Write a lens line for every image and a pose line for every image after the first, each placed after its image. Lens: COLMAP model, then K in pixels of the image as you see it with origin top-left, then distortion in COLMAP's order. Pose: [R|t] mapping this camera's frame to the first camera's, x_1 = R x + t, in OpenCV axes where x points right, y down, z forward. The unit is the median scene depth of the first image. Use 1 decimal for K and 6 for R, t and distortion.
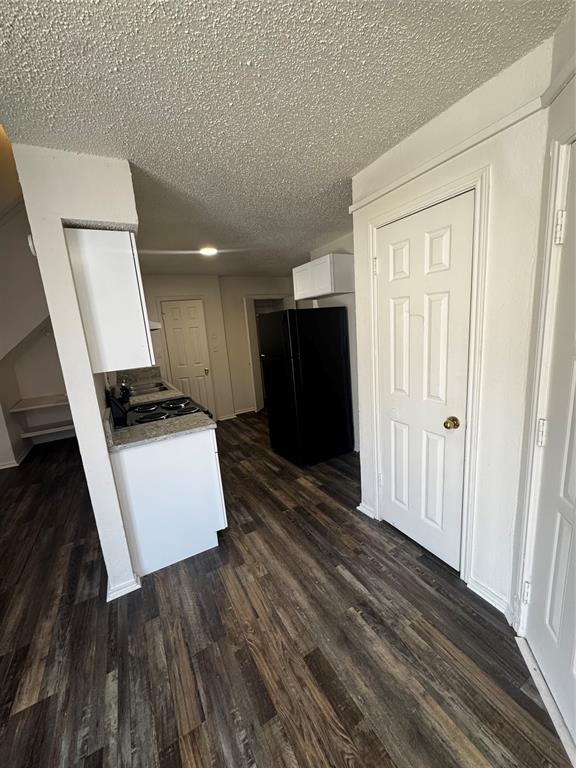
lens RADIAL K [[305.8, 0, 288.0], [0, 305.8, 384.0], [0, 0, 1]] dist [-0.003498, 0.000374]
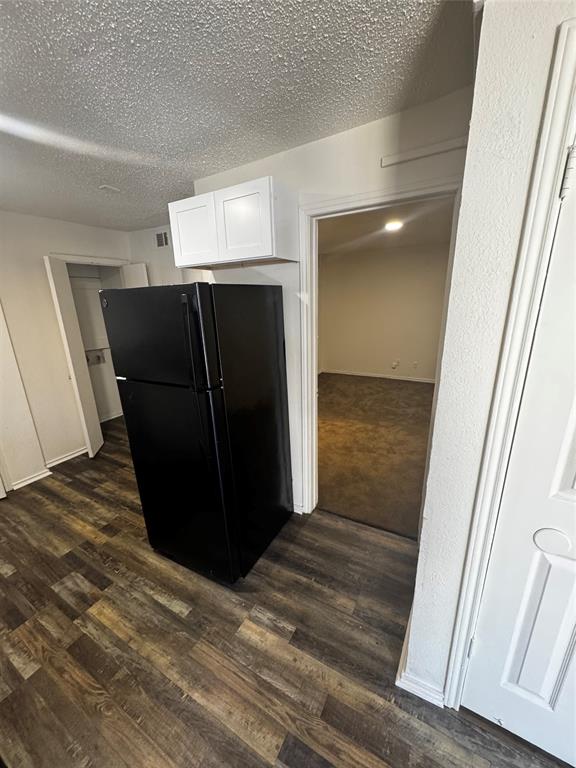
lens RADIAL K [[305.8, 0, 288.0], [0, 305.8, 384.0], [0, 0, 1]] dist [-0.003498, 0.000374]
pose [[0.856322, -0.088453, 0.508812, -0.122166], [0.061941, 0.995702, 0.068850, -0.120601], [-0.512715, -0.027441, 0.858120, 0.550251]]
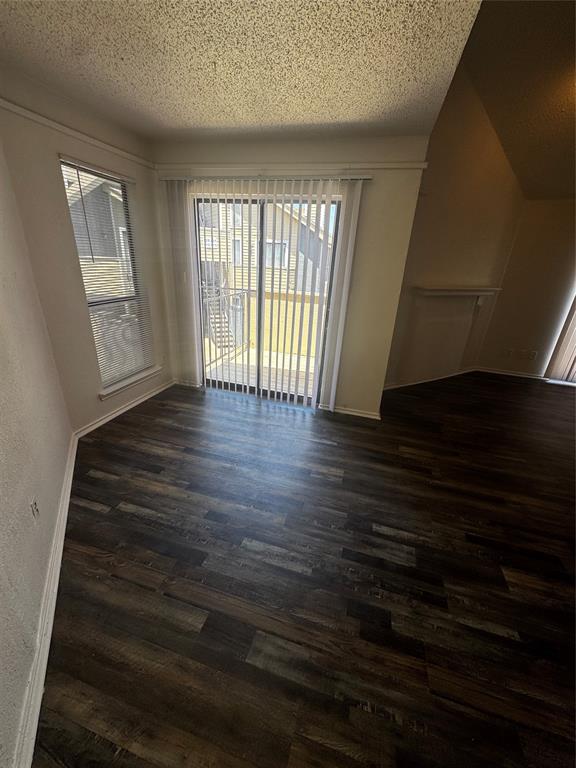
lens RADIAL K [[305.8, 0, 288.0], [0, 305.8, 384.0], [0, 0, 1]] dist [-0.003498, 0.000374]
pose [[-0.707607, 0.301322, -0.639138, 0.146999], [-0.133403, 0.831283, 0.539603, -0.065053], [0.693899, 0.467090, -0.548025, 0.306264]]
